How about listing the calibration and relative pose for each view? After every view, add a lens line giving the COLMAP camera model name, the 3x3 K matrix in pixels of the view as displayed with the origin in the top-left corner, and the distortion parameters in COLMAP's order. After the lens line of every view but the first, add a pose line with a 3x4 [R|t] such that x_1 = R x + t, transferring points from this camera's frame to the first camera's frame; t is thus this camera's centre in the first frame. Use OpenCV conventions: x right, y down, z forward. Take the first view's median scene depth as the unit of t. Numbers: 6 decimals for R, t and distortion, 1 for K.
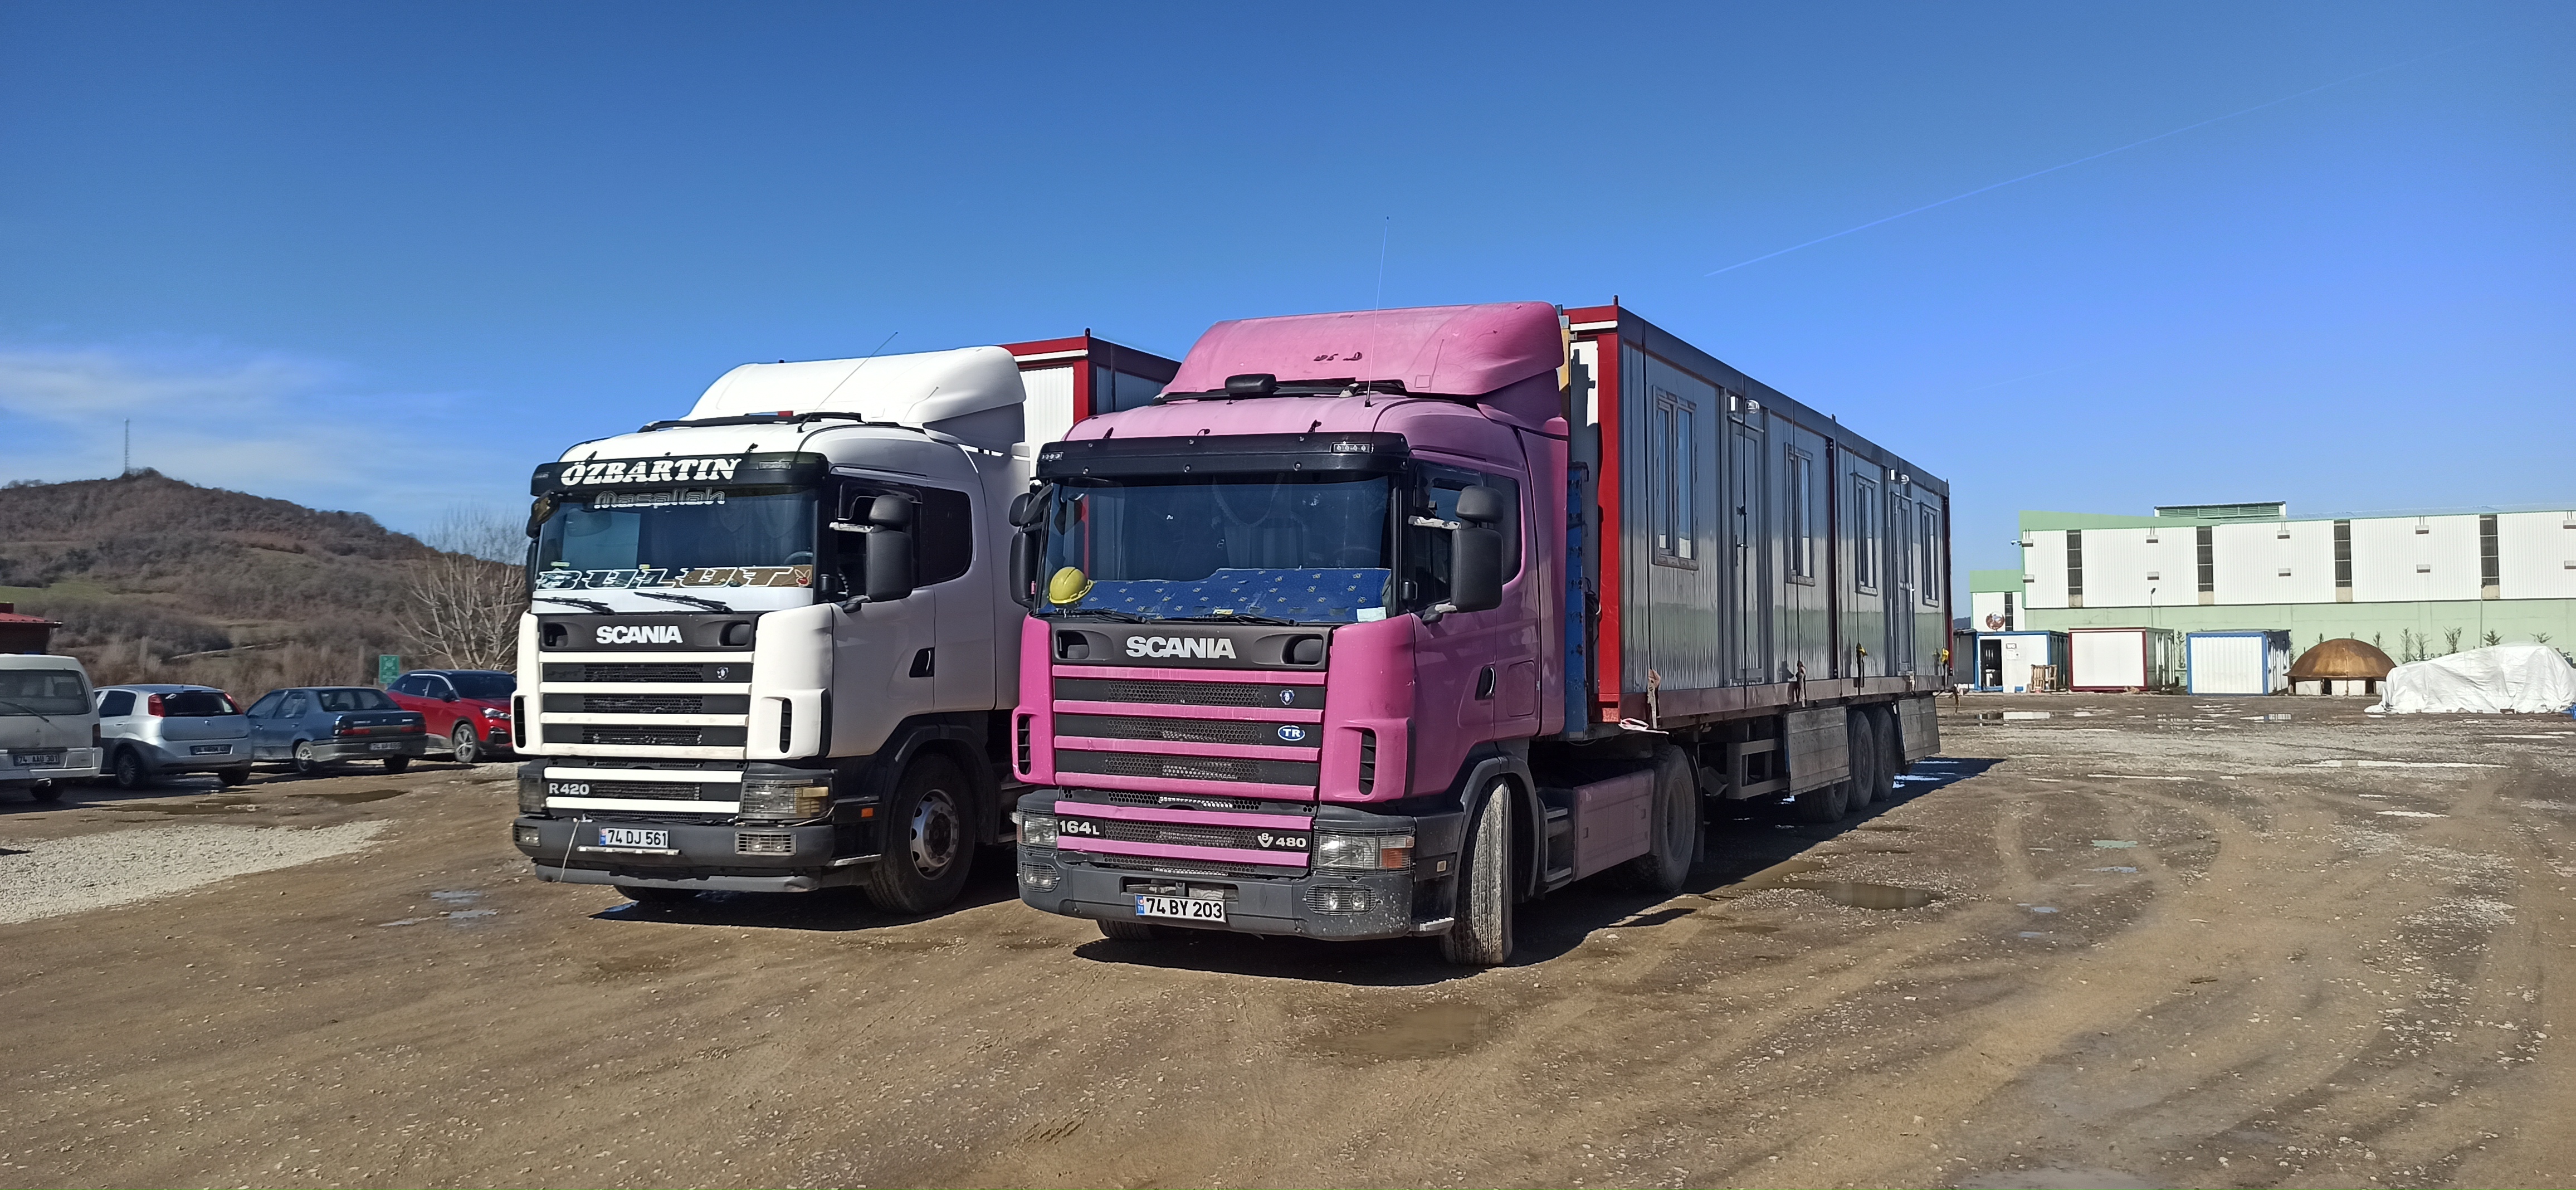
lens RADIAL K [[1919.4, 0, 1282.9], [0, 1919.4, 557.8], [0, 0, 1]] dist [0.054072, -0.066299]
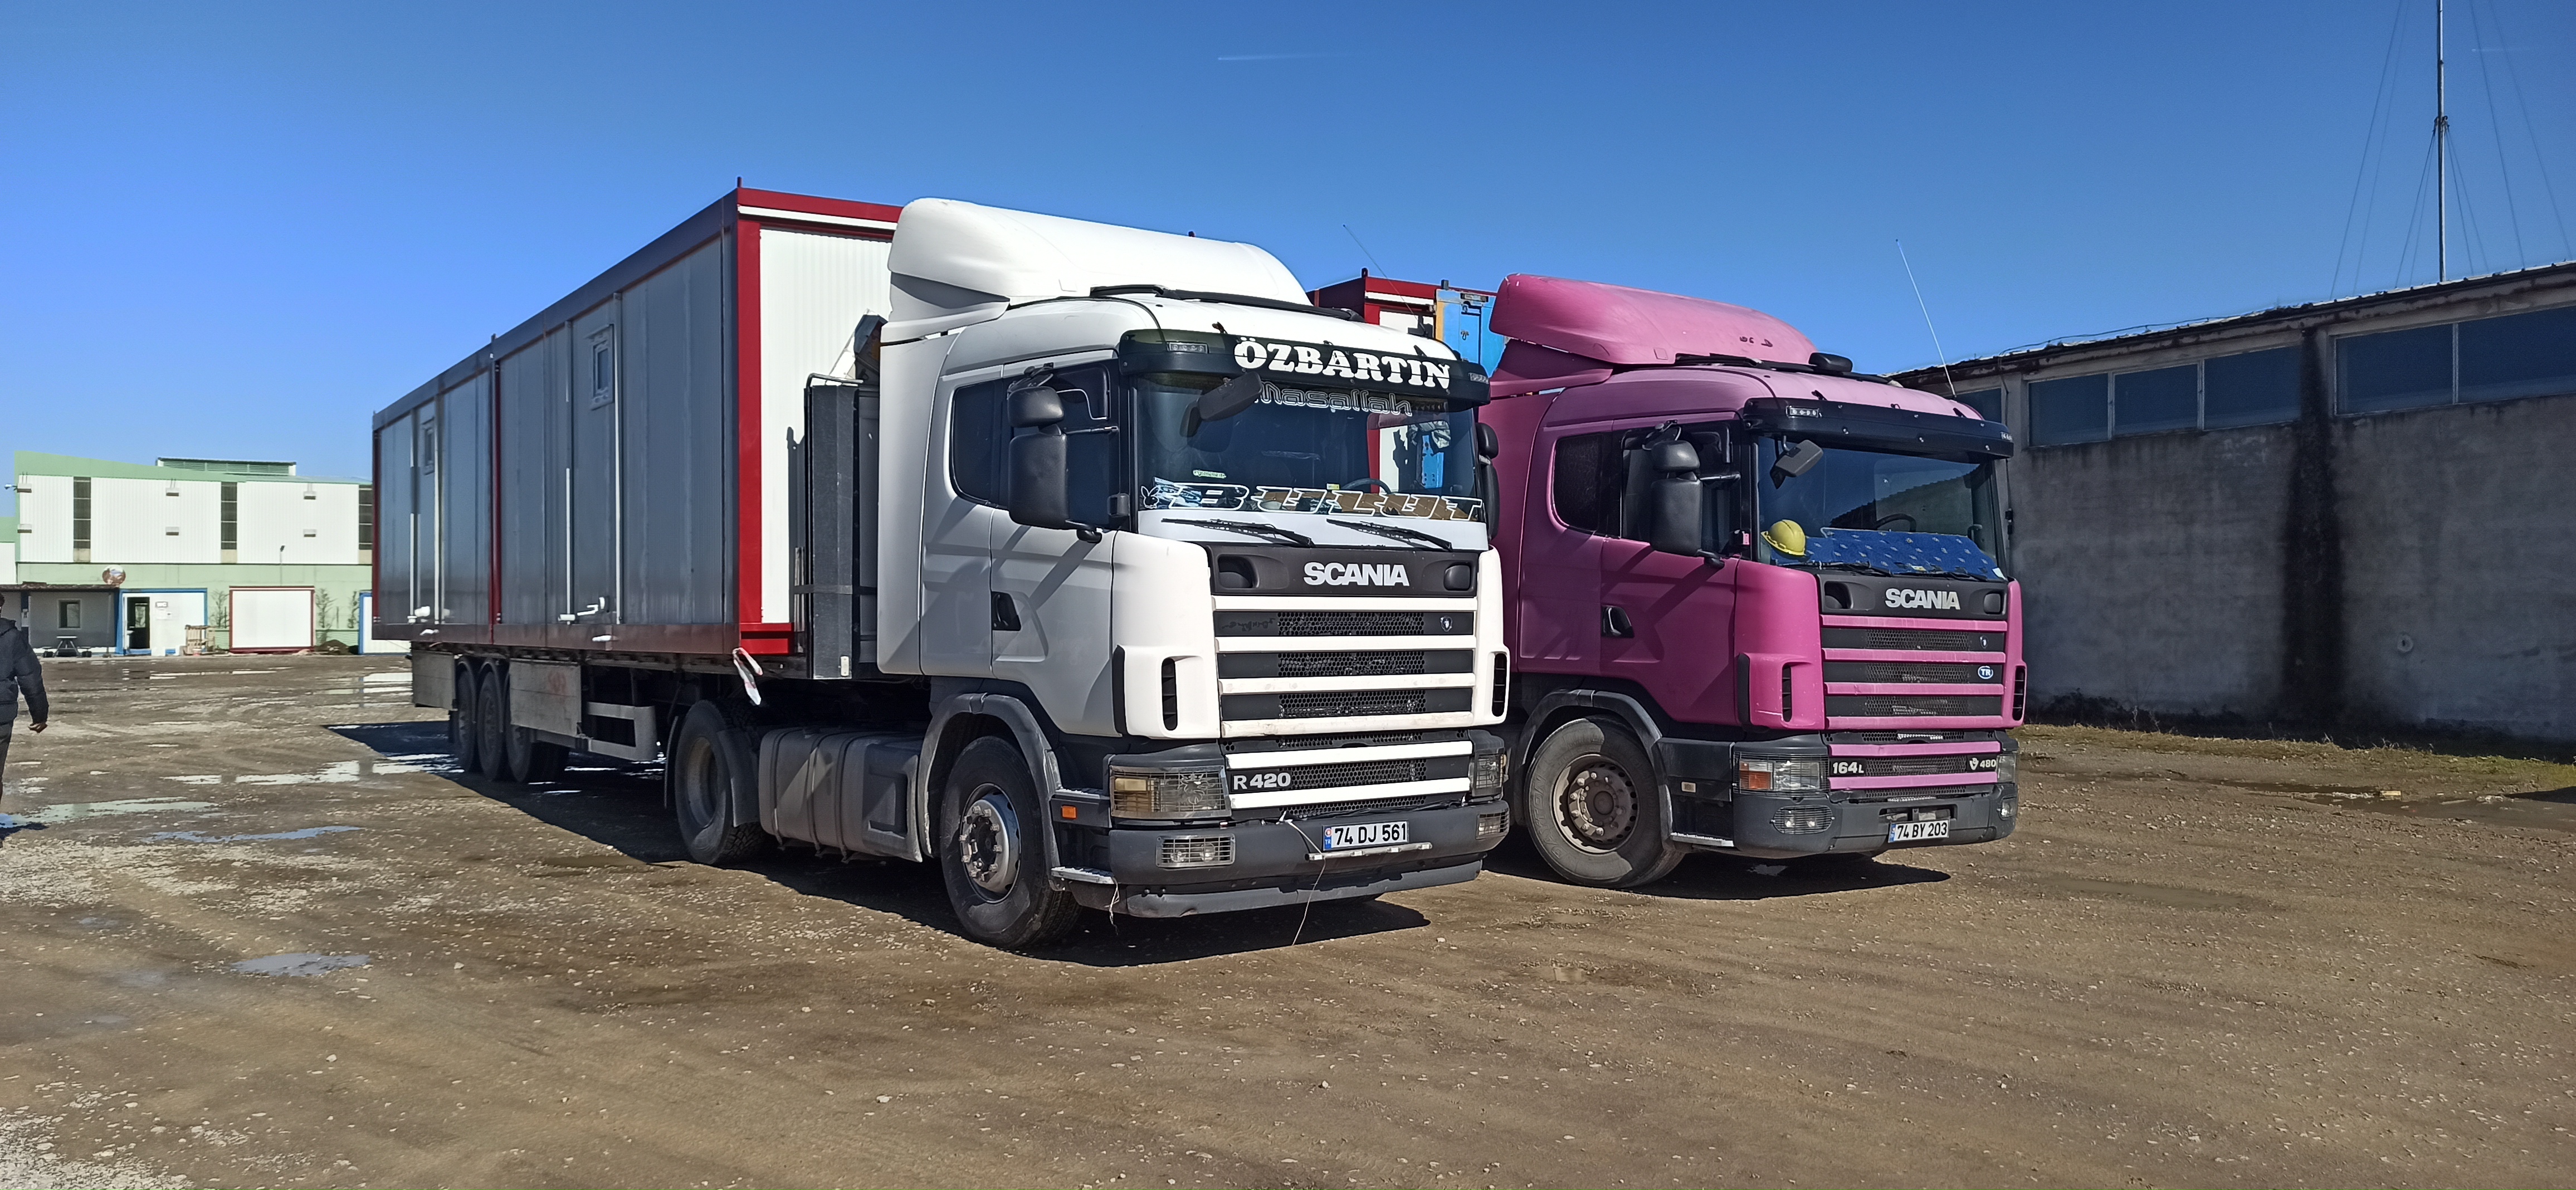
lens RADIAL K [[1919.4, 0, 1282.9], [0, 1919.4, 557.8], [0, 0, 1]] dist [0.054072, -0.066299]
pose [[0.497372, 0.028689, 0.867063, -1.024689], [-0.045814, 0.998927, -0.006772, 0.039870], [-0.866327, -0.036356, 0.498153, 0.643462]]
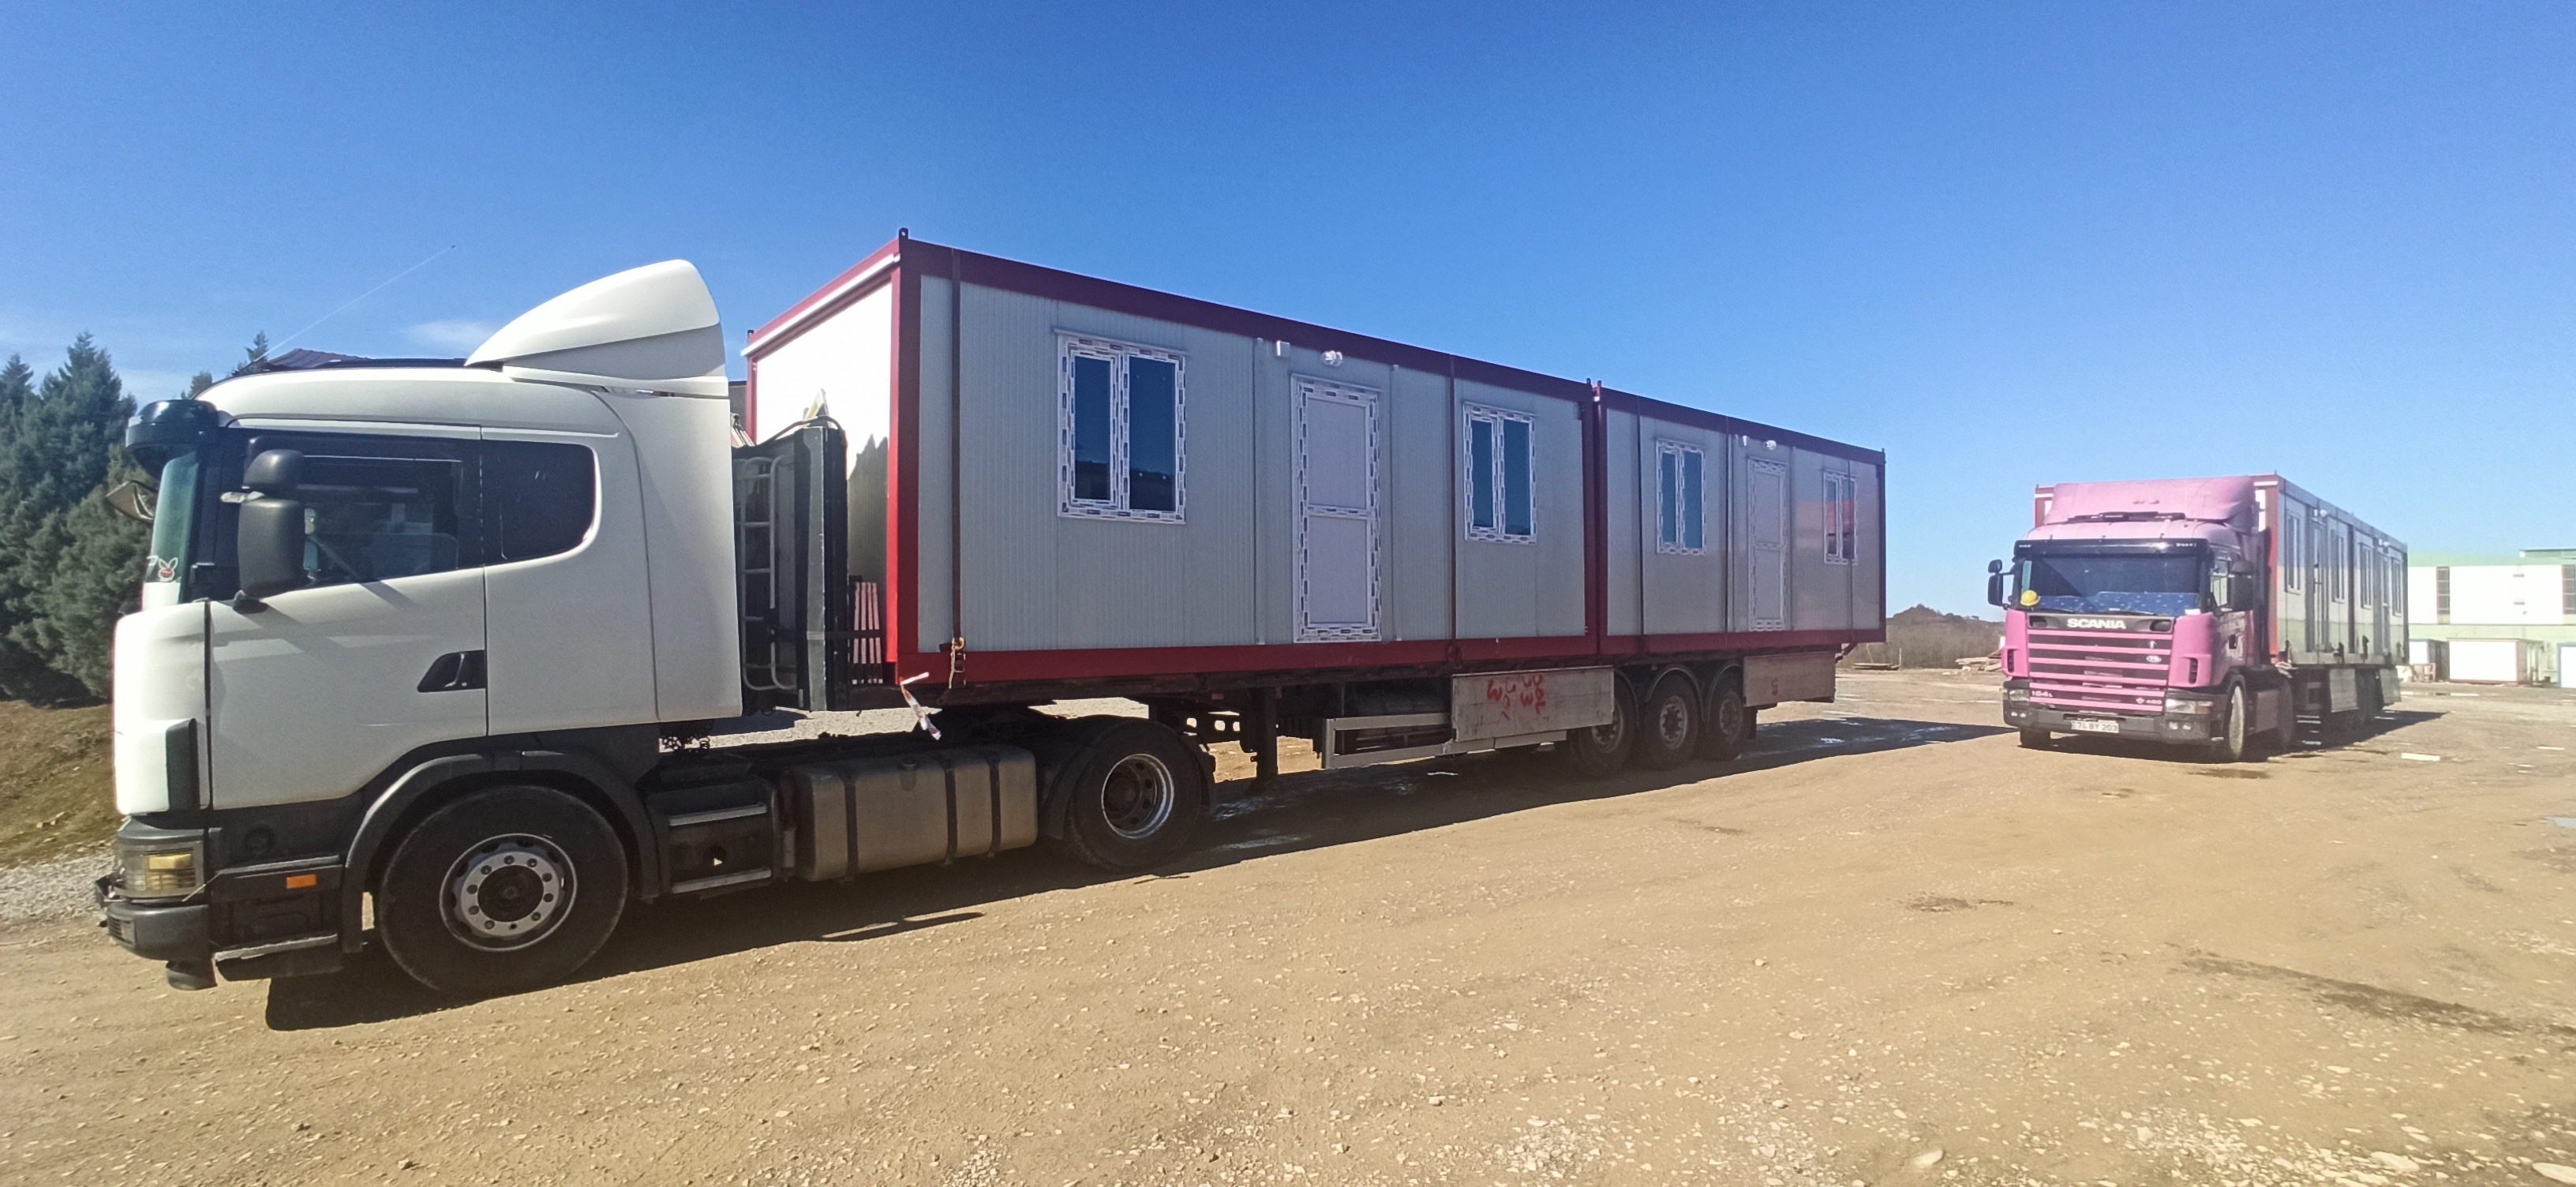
lens RADIAL K [[1200.3, 0, 1288.0], [0, 1200.3, 593.5], [0, 0, 1]] dist [-0.000490, -0.000021]
pose [[0.932265, 0.017353, -0.361359, -0.398670], [-0.011849, 0.999778, 0.017444, -0.006353], [0.361581, -0.011980, 0.932264, -0.714870]]
